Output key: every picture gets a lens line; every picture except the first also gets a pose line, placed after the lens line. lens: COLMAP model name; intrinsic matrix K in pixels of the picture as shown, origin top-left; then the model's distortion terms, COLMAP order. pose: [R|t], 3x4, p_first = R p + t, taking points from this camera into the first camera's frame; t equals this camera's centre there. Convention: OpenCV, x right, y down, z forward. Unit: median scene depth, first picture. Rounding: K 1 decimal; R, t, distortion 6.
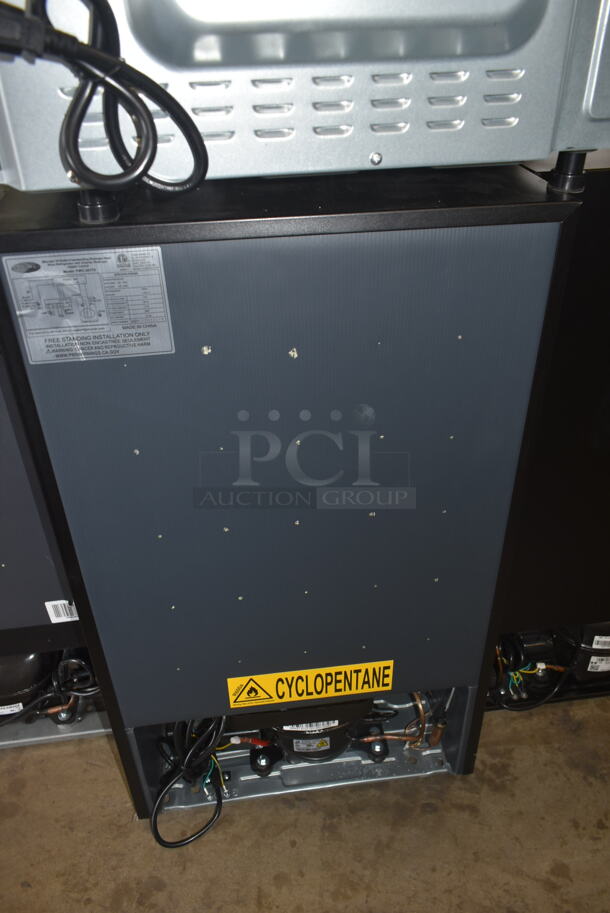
lens RADIAL K [[695.0, 0, 309.1], [0, 695.0, 455.0], [0, 0, 1]] dist [-0.022005, 0.016749]
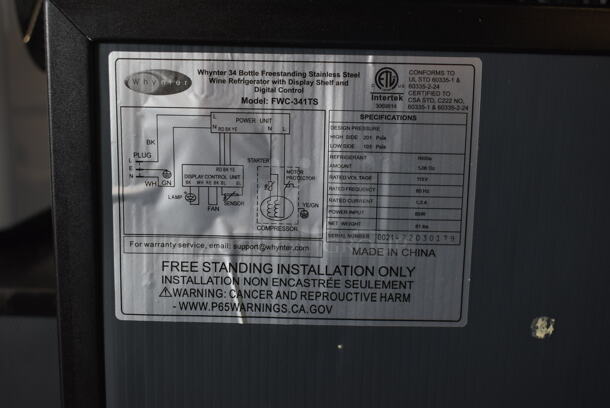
lens RADIAL K [[704.2, 0, 303.3], [0, 704.2, 202.0], [0, 0, 1]] dist [-0.034261, 0.000000]
pose [[0.989808, 0.066646, -0.125854, -0.251251], [-0.110290, 0.917818, -0.381375, -0.049900], [0.090094, 0.391368, 0.915813, 0.616790]]
